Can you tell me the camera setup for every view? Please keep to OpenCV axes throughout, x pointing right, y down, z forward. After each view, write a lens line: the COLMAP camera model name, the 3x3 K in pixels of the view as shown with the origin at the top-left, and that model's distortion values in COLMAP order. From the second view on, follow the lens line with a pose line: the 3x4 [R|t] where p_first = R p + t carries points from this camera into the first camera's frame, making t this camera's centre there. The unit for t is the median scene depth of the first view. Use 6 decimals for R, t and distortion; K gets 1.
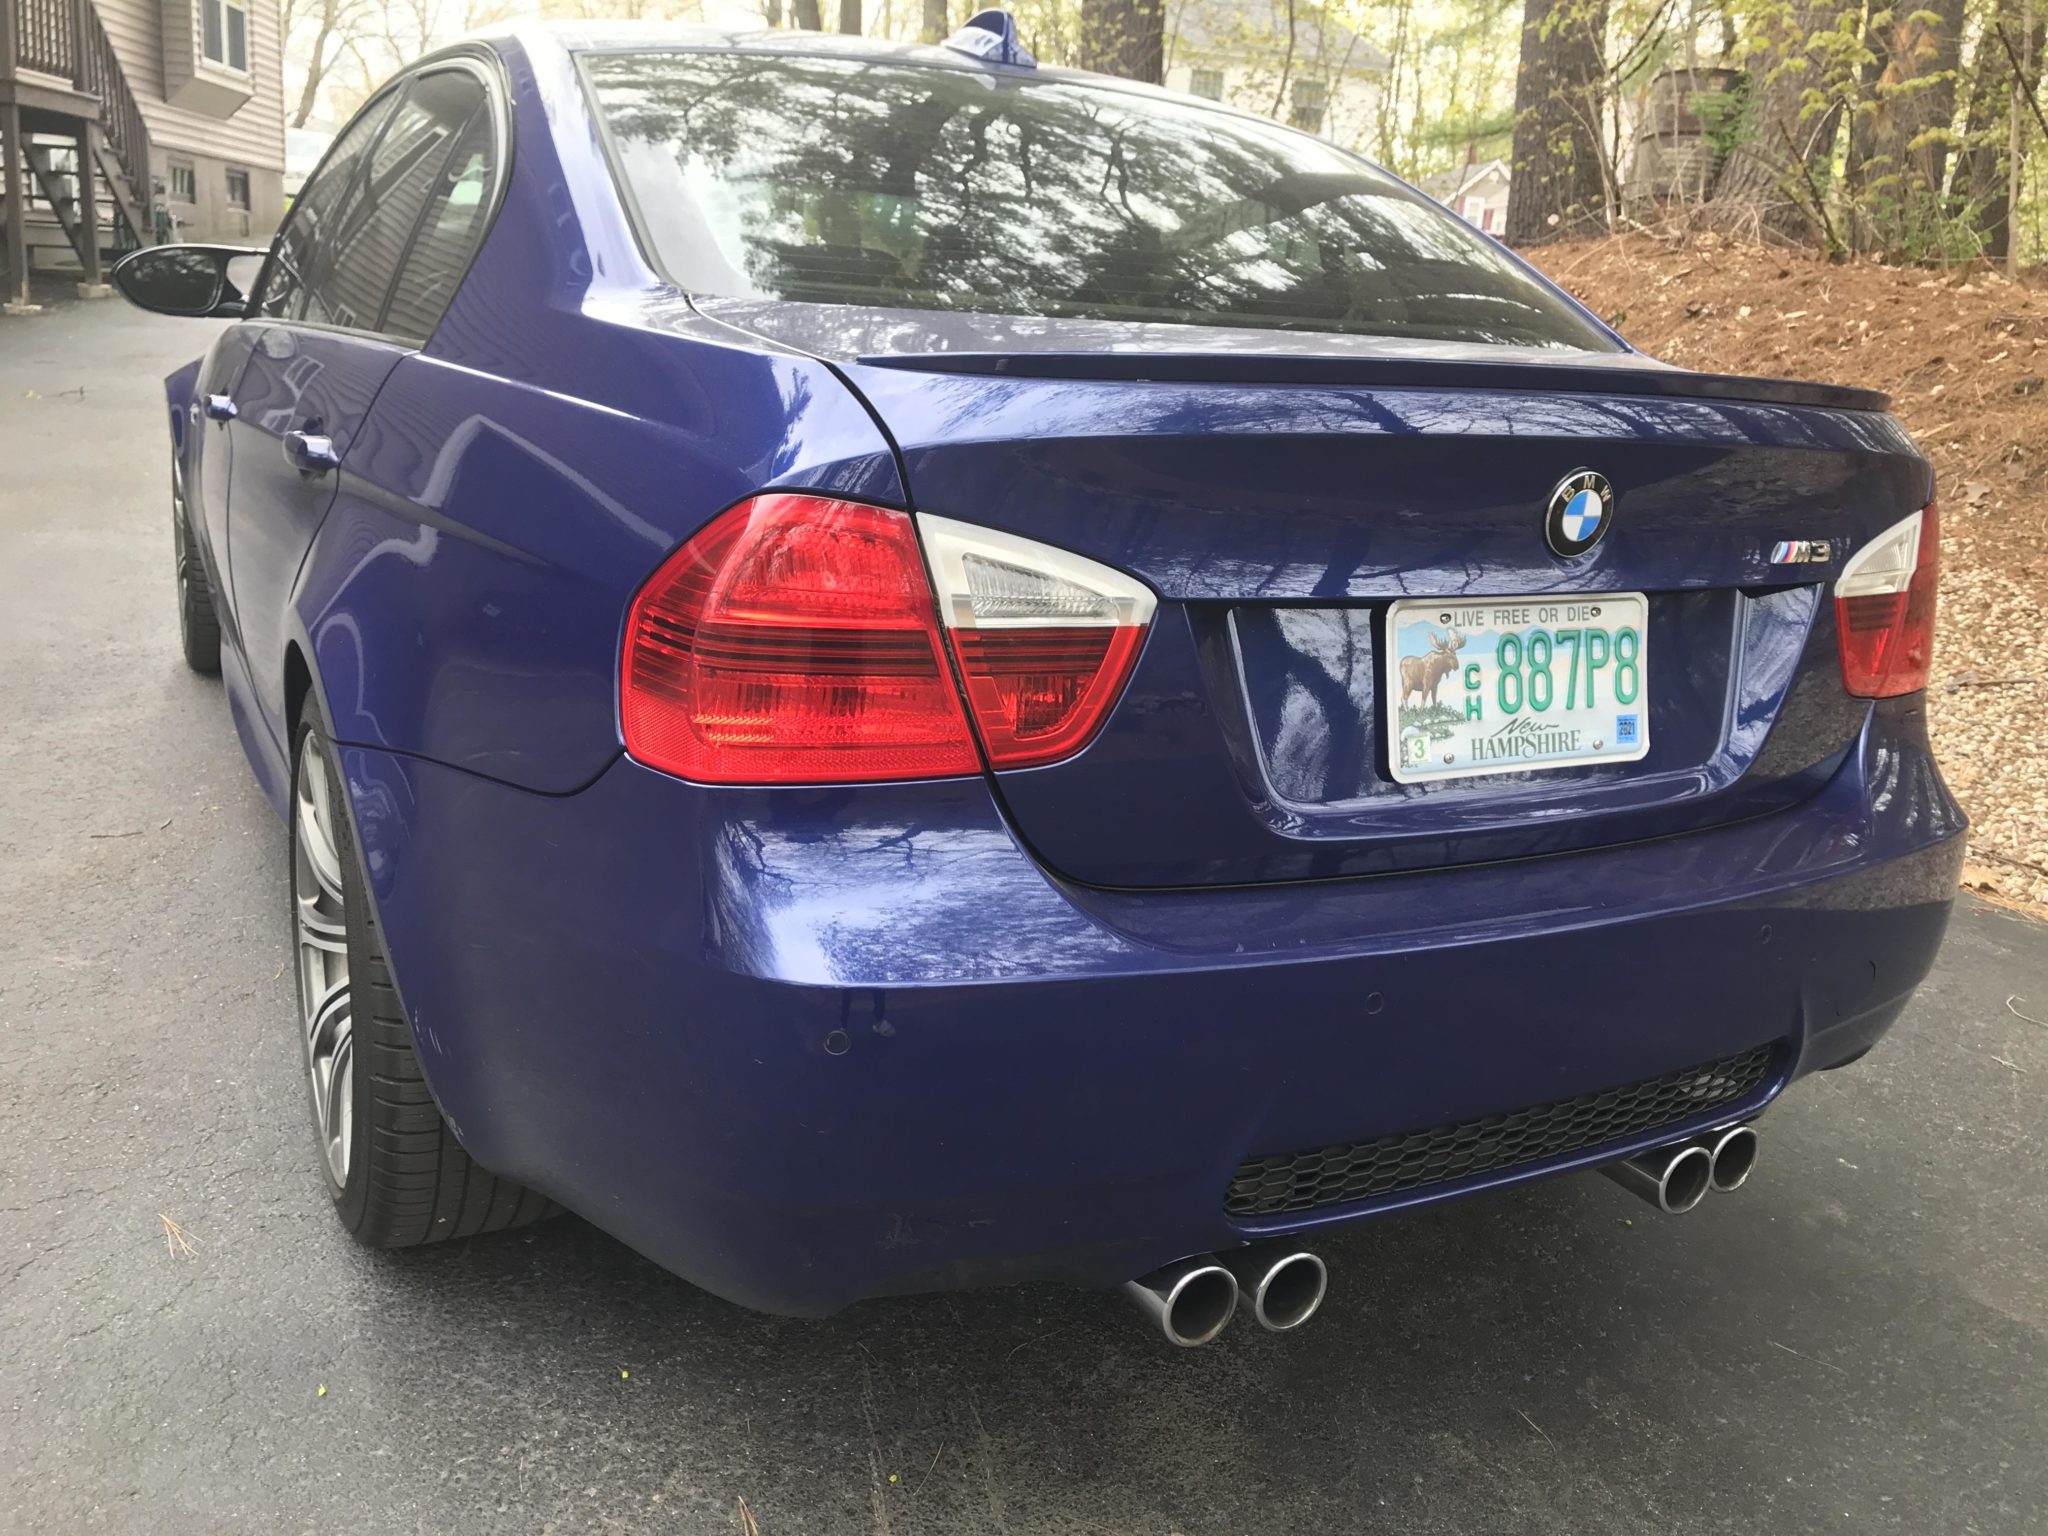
lens RADIAL K [[1689.3, 0, 999.5], [0, 1689.3, 763.1], [0, 0, 1]] dist [0.014284, 0.008772]
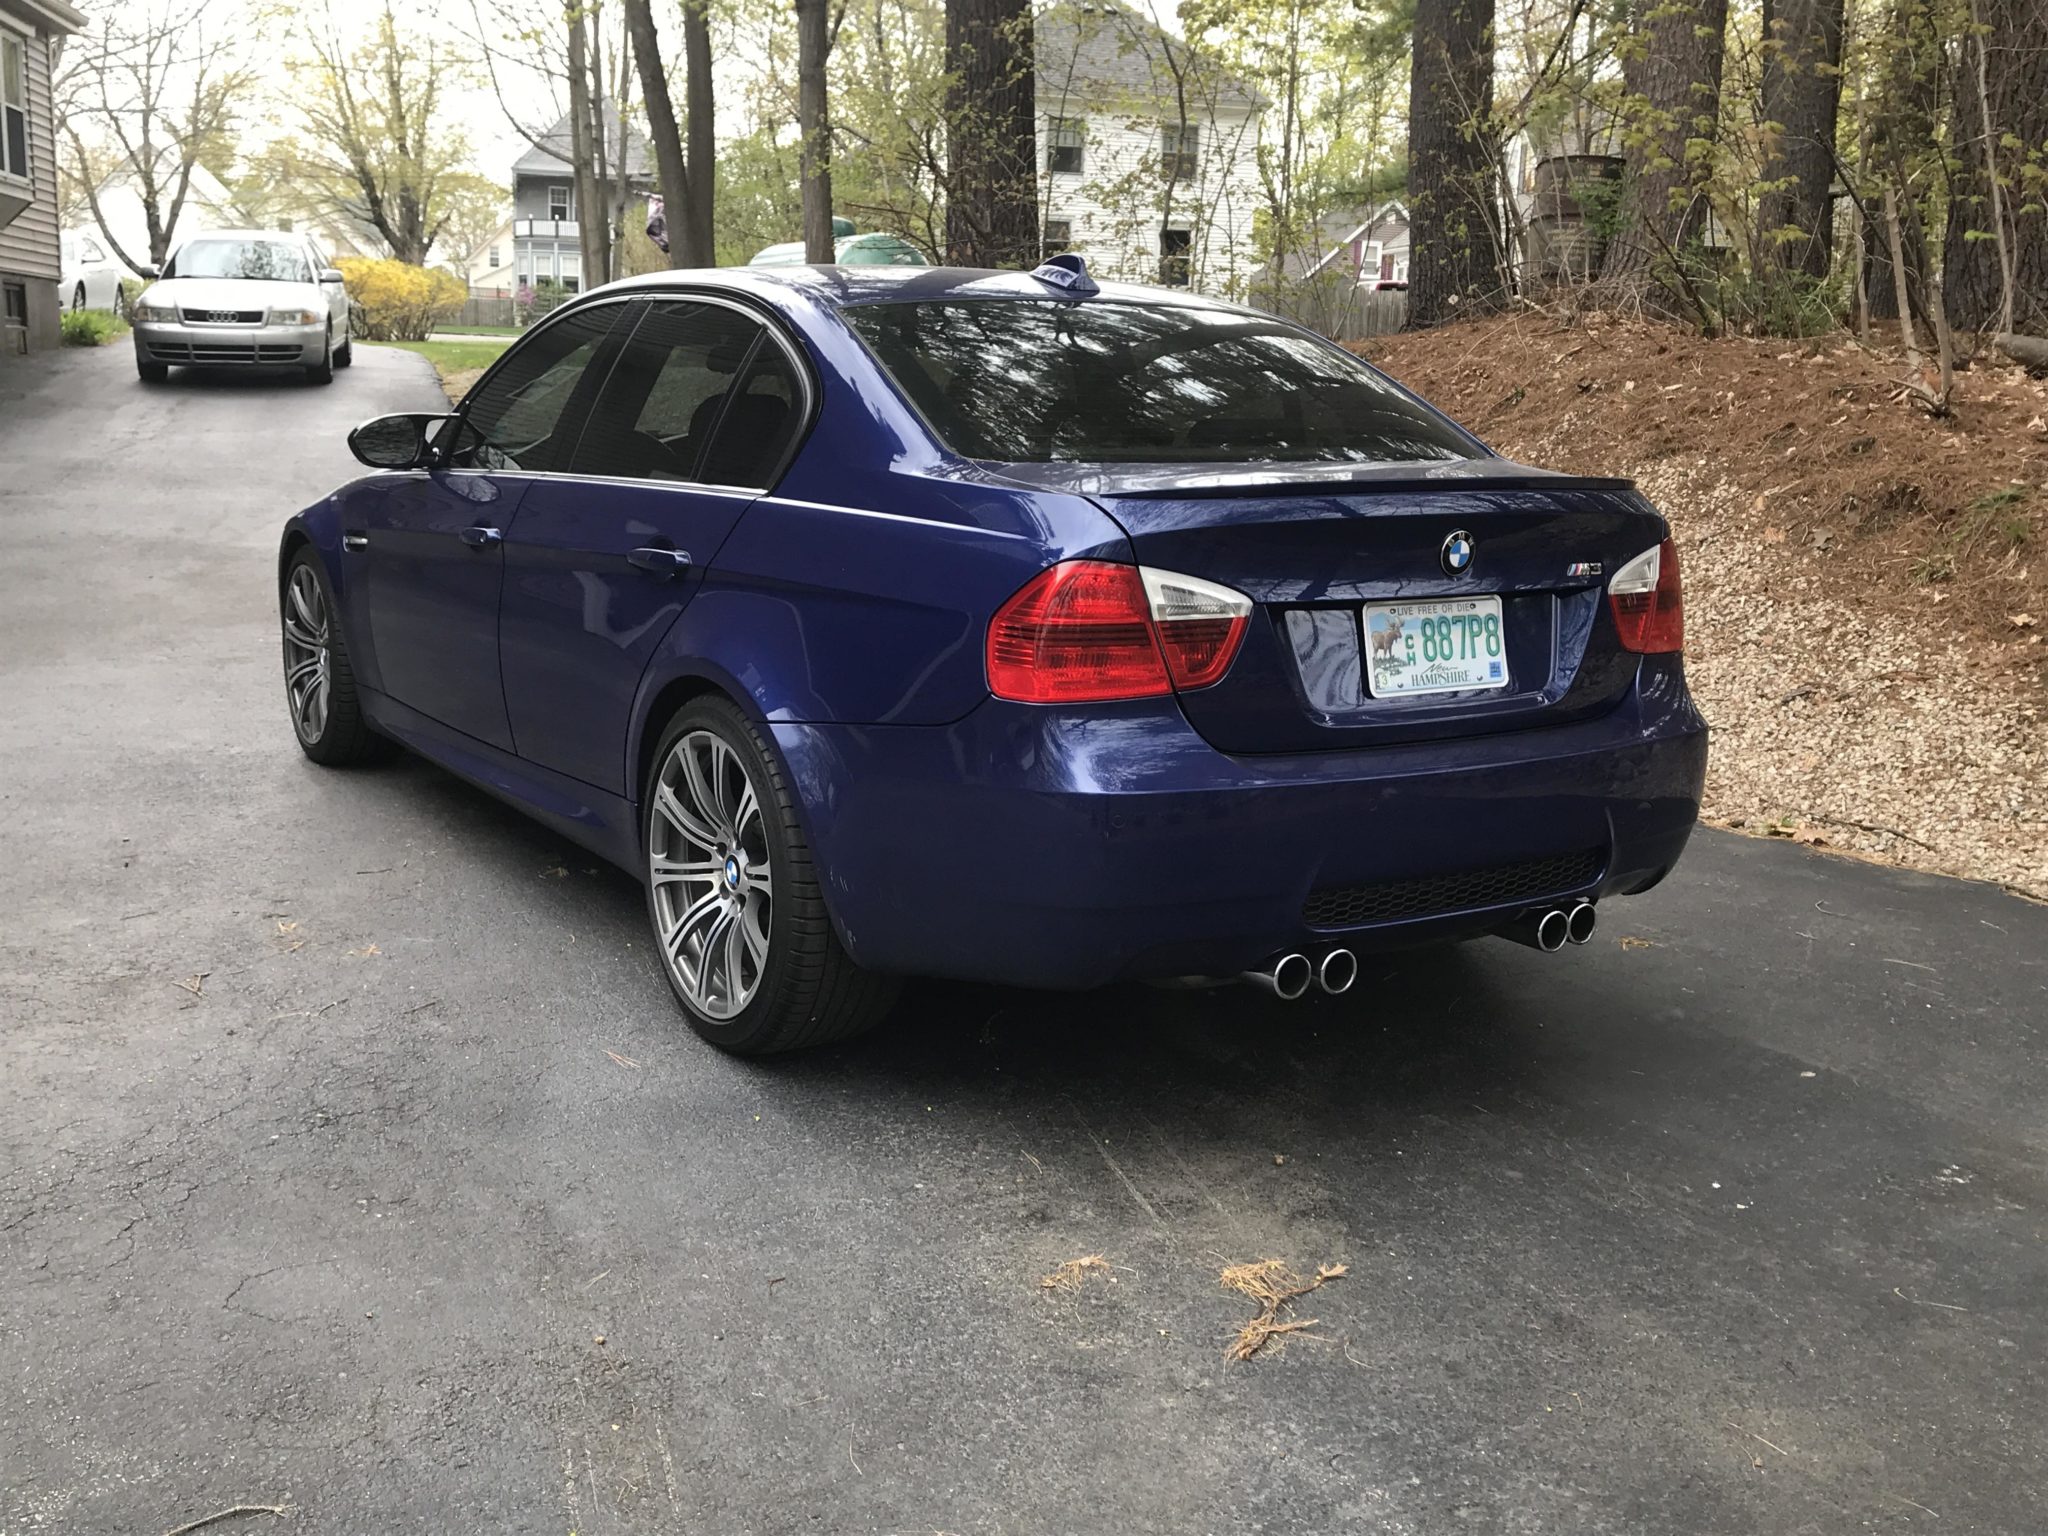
lens RADIAL K [[2041.5, 0, 964.5], [0, 2041.5, 766.5], [0, 0, 1]] dist [0.082649, -0.156777]
pose [[0.996664, -0.055909, 0.059459, -0.305486], [0.060291, 0.995385, -0.074657, 0.194700], [-0.055011, 0.077992, 0.995435, -1.053760]]
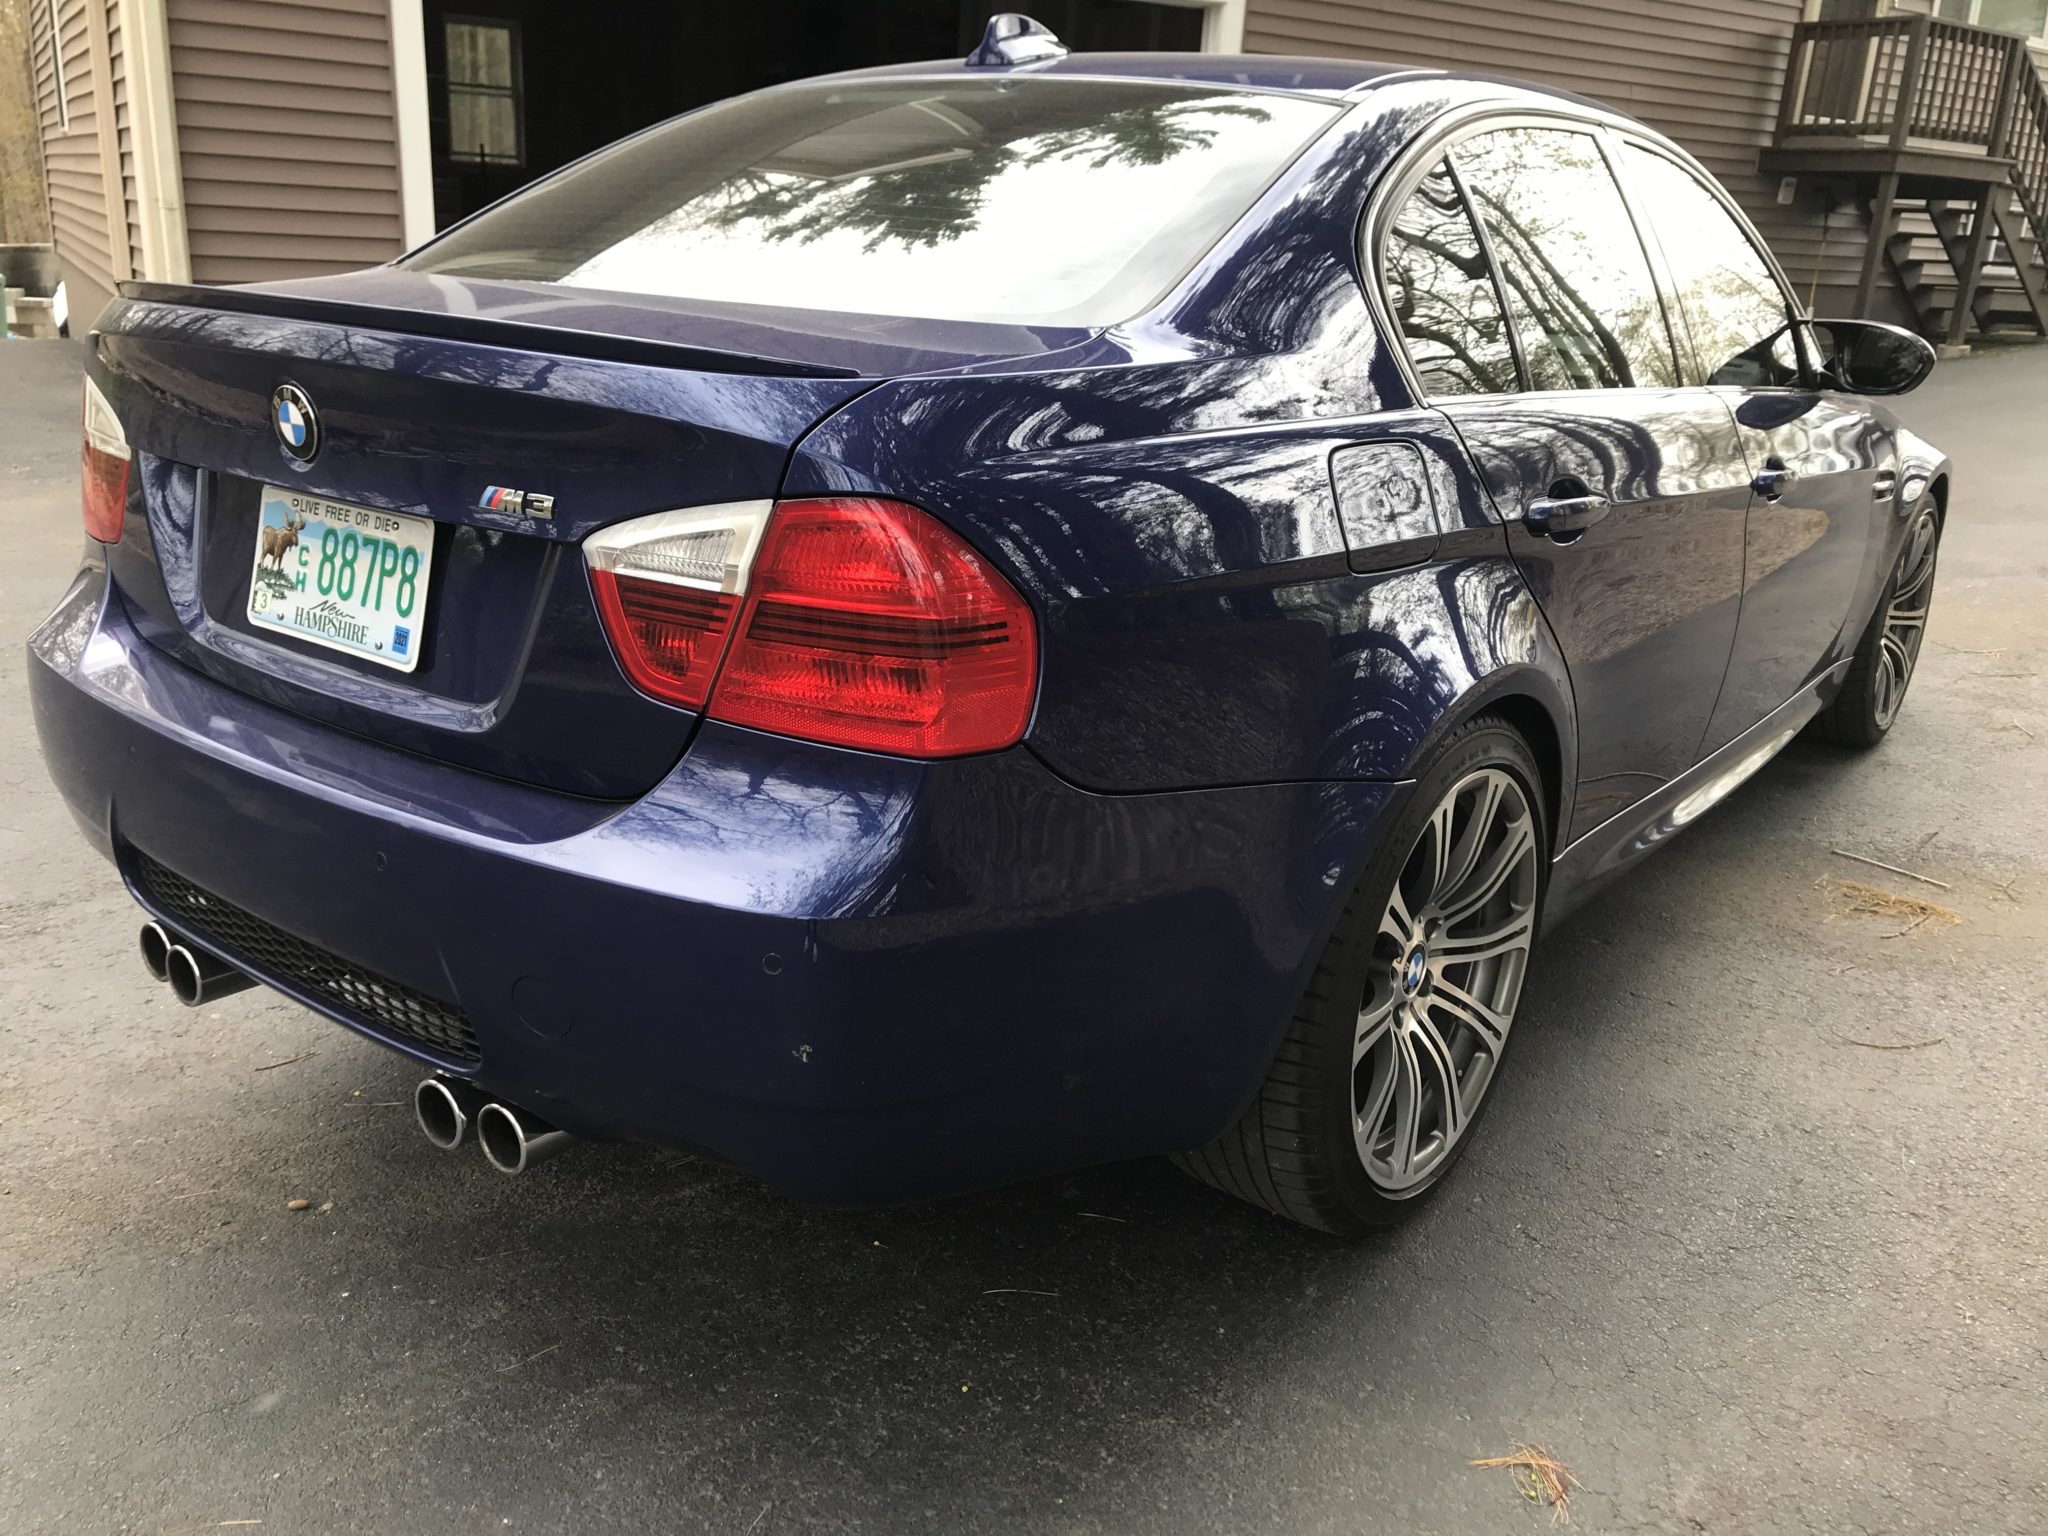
lens RADIAL K [[1689.3, 0, 999.5], [0, 1689.3, 763.1], [0, 0, 1]] dist [0.014284, 0.008772]
pose [[0.421197, 0.227907, -0.877867, 1.356696], [-0.264349, 0.956737, 0.121549, -0.160386], [0.867590, 0.180868, 0.463222, 0.767761]]
